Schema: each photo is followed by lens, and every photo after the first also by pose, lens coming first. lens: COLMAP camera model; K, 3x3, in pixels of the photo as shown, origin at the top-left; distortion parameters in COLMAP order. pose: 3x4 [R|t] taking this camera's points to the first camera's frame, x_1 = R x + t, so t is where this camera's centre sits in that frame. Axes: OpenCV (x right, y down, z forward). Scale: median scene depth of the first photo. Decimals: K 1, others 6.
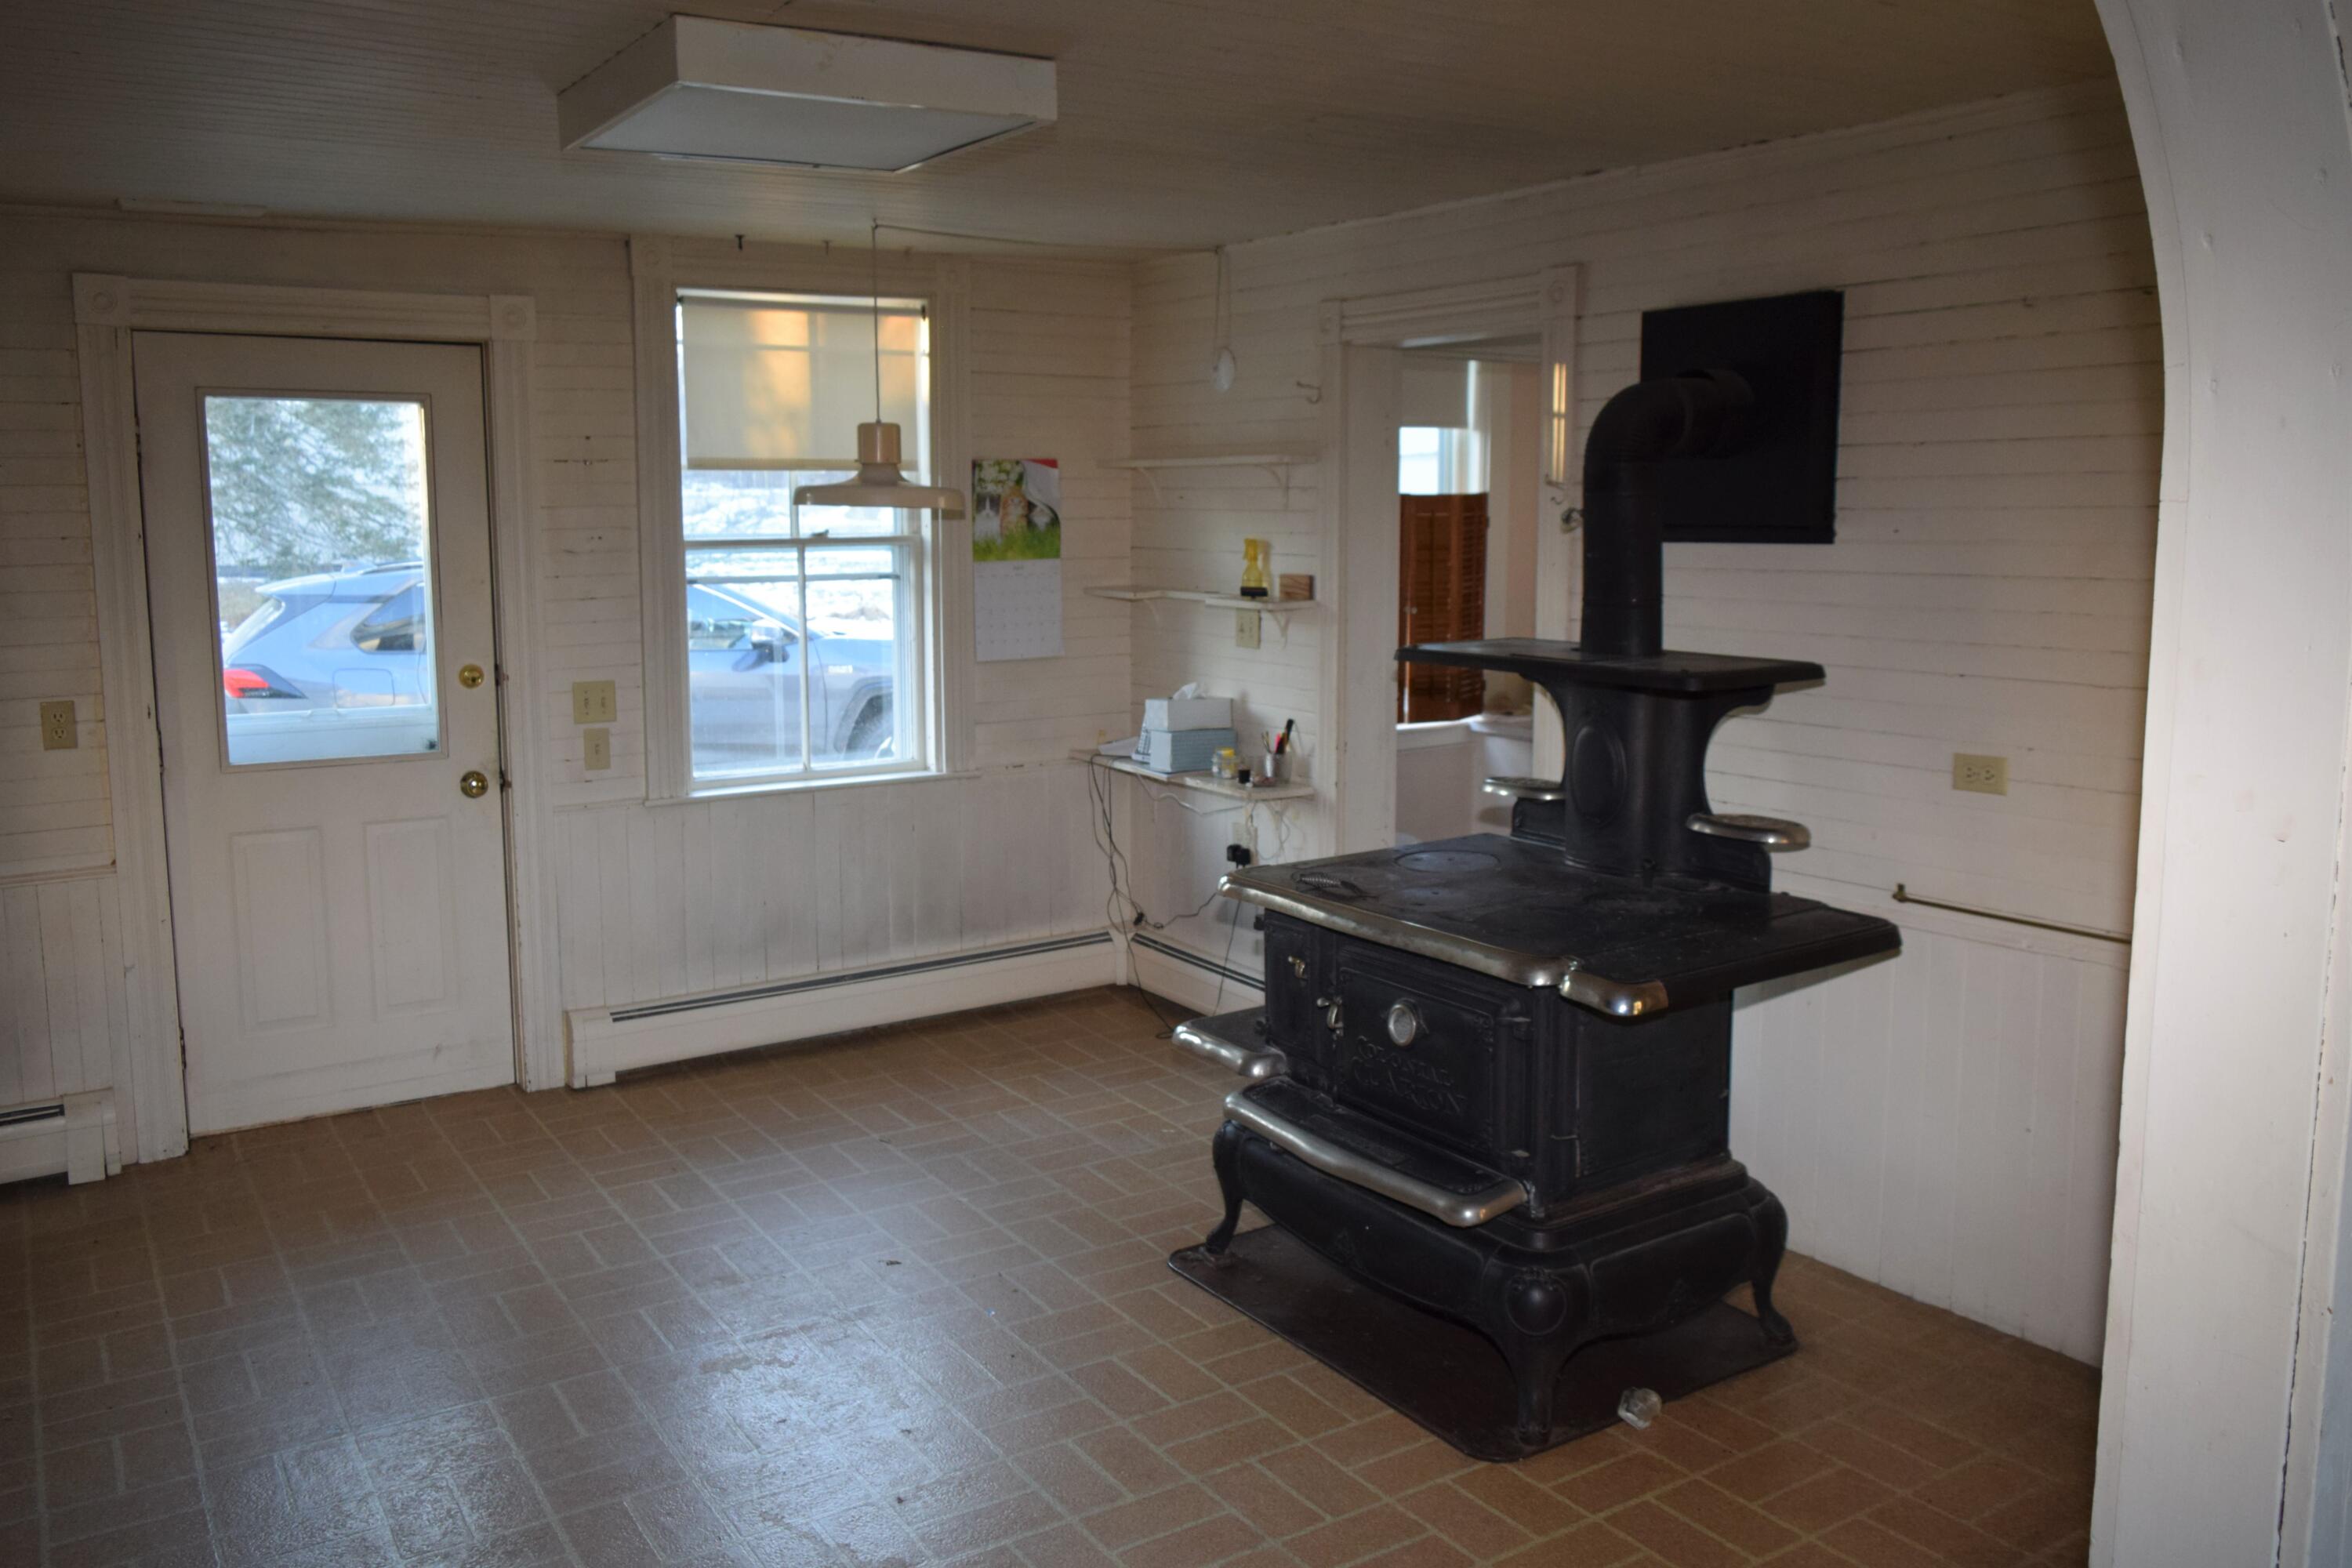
lens RADIAL K [[1884.0, 0, 1176.0], [0, 1884.0, 784.0], [0, 0, 1]] dist [-0.009159, 0.012769]
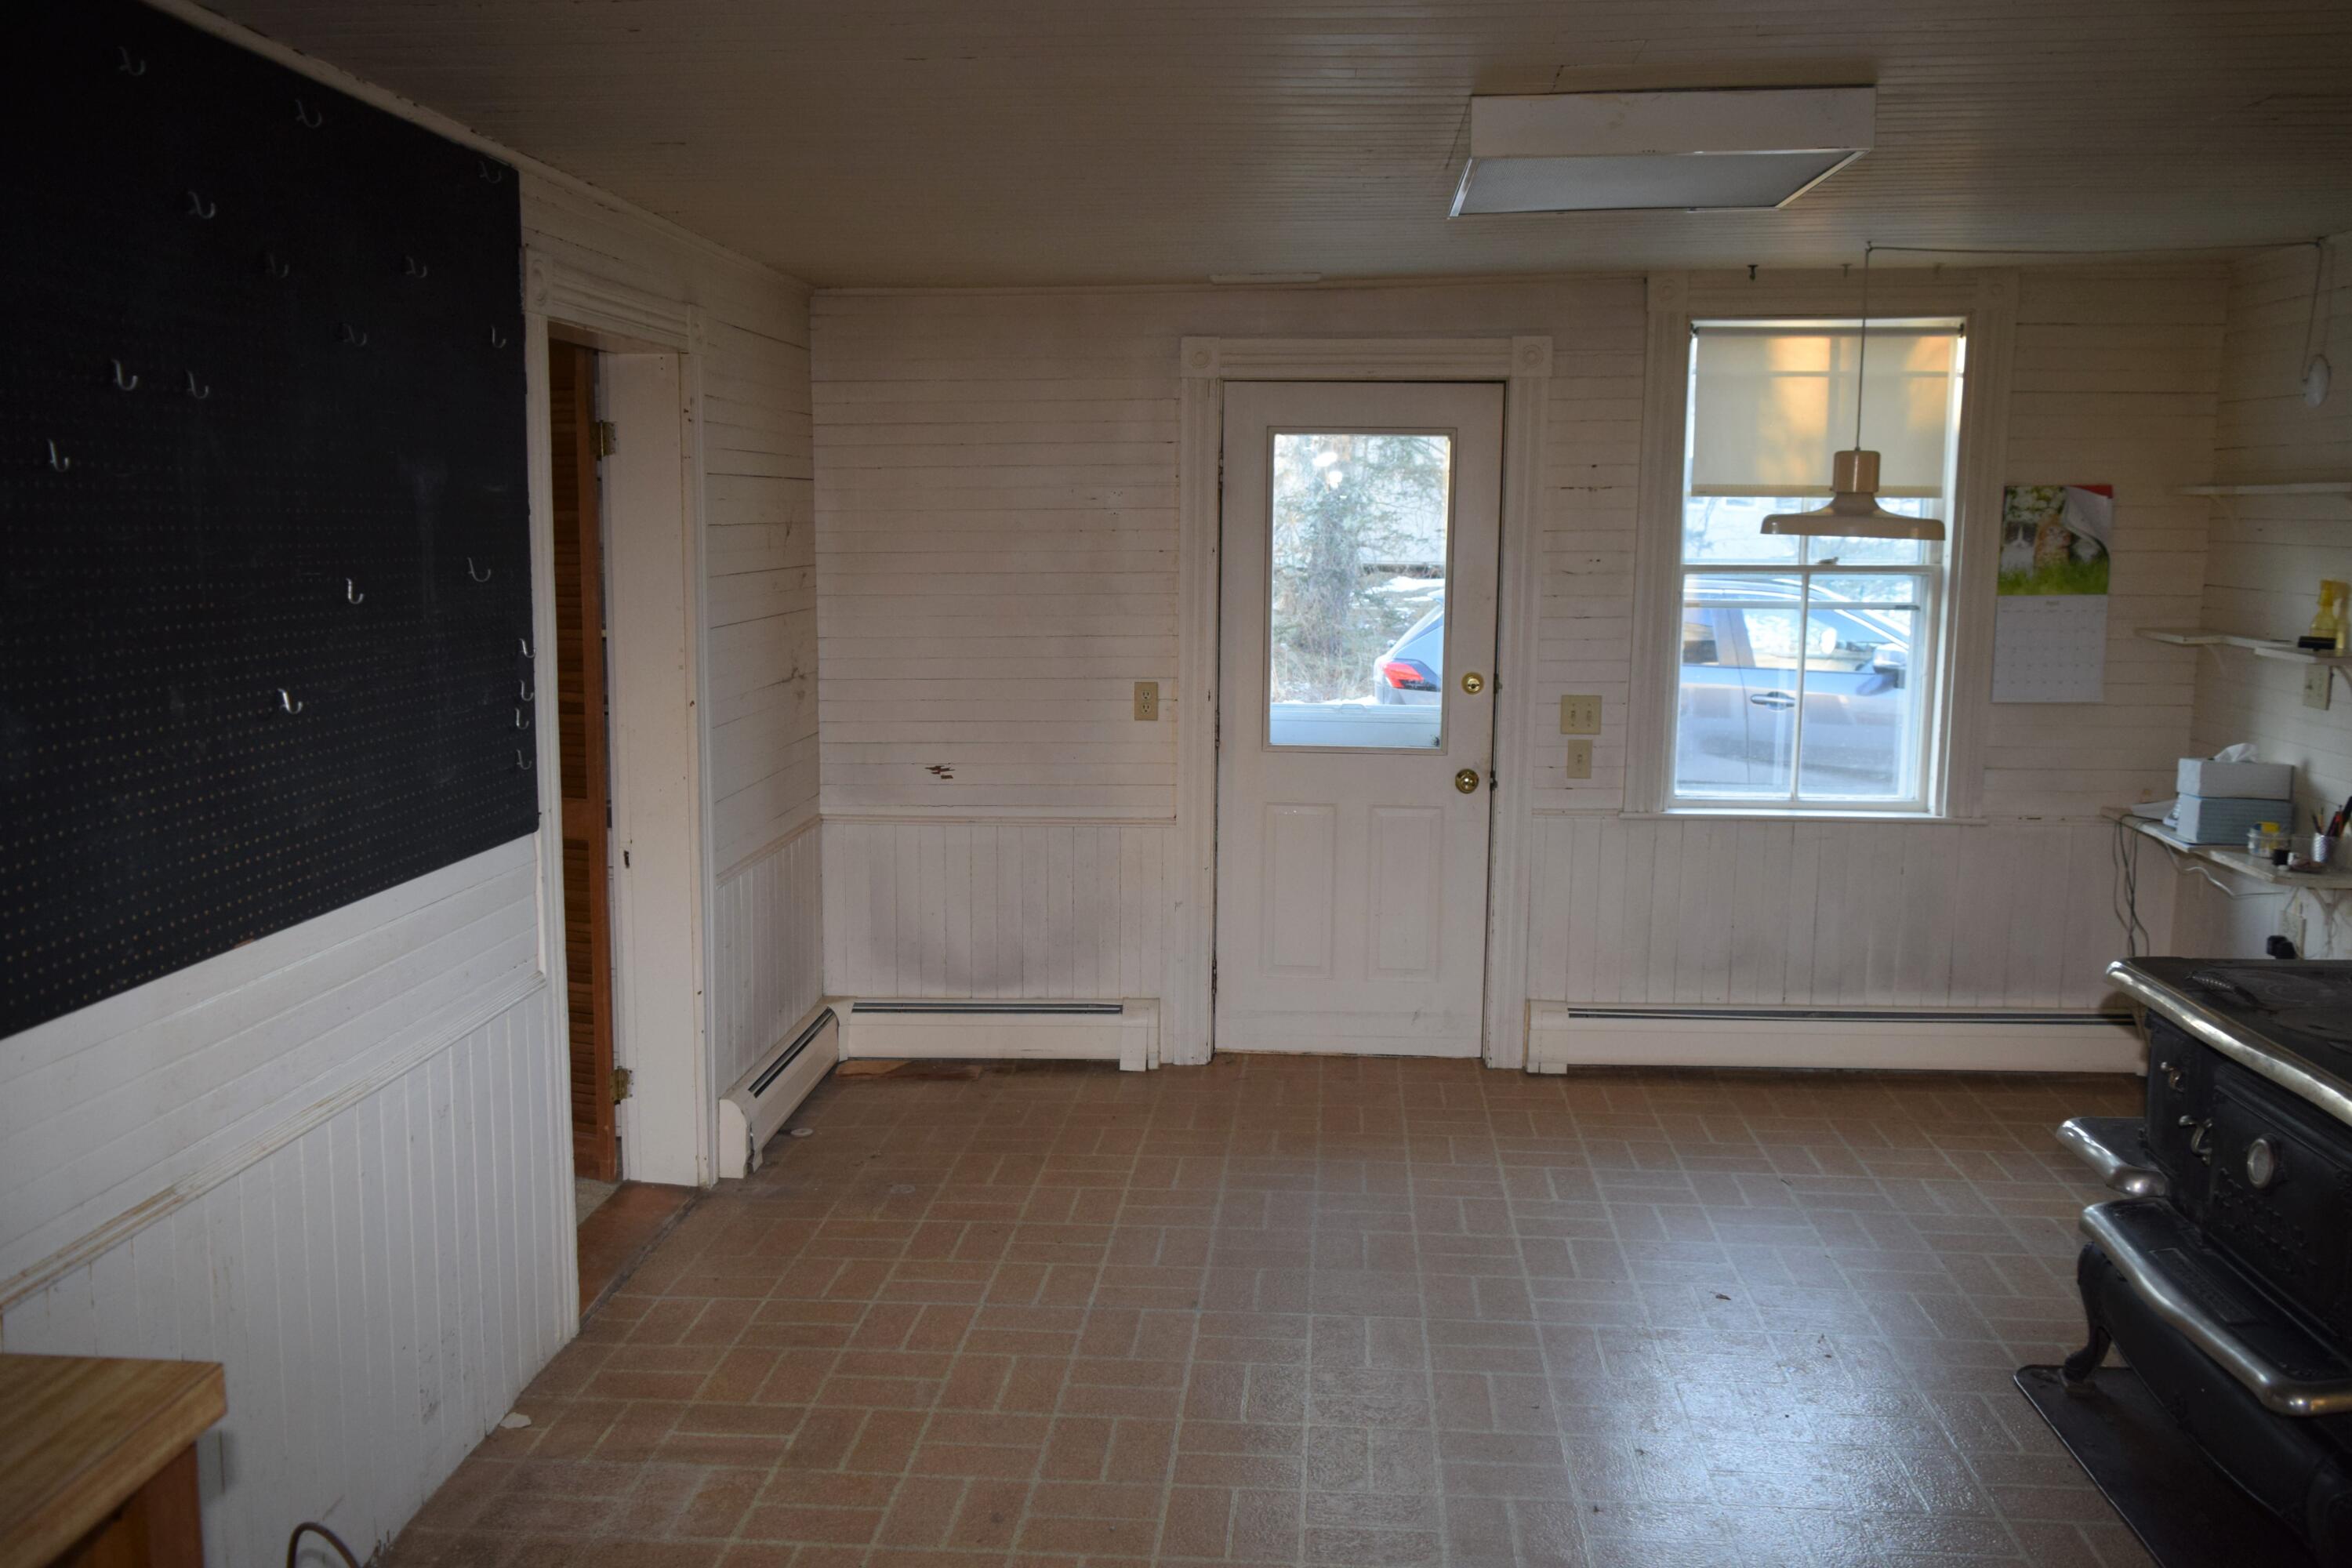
lens RADIAL K [[1884.0, 0, 1176.0], [0, 1884.0, 784.0], [0, 0, 1]] dist [-0.009159, 0.012769]
pose [[0.797041, 0.095924, -0.596259, 0.144411], [-0.099065, 0.994698, 0.027600, -0.011273], [0.595745, 0.037070, 0.802318, 0.014722]]
